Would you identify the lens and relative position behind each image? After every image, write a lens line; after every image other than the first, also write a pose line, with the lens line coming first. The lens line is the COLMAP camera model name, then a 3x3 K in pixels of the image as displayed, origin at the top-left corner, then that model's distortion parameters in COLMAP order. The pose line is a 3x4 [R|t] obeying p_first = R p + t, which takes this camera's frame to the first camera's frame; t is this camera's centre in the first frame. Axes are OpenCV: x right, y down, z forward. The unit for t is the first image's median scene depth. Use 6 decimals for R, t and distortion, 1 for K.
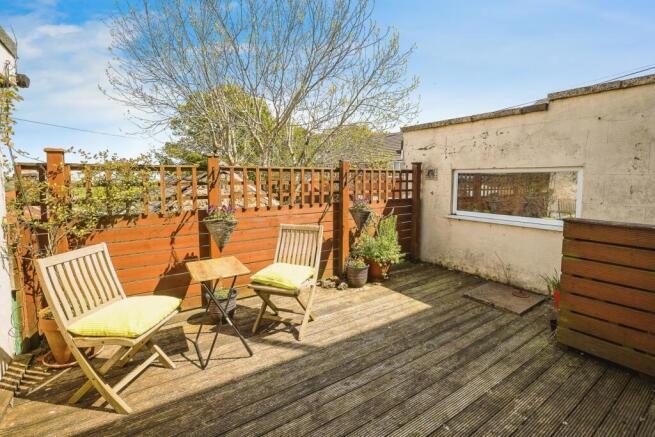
lens RADIAL K [[311.2, 0, 329.2], [0, 311.2, 184.8], [0, 0, 1]] dist [-0.000172, -0.000327]
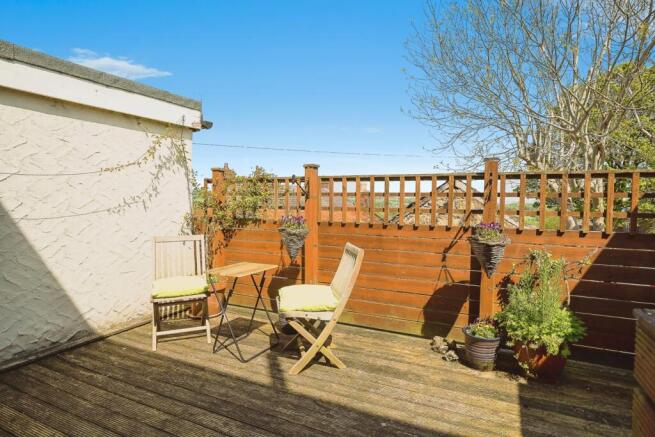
lens RADIAL K [[374.3, 0, 327.5], [0, 374.3, 218.5], [0, 0, 1]] dist [0.000214, 0.000374]
pose [[0.496393, 0.070347, -0.865243, 0.769462], [-0.017462, 0.997319, 0.071067, -0.014680], [0.867922, -0.020168, 0.496290, 0.526969]]
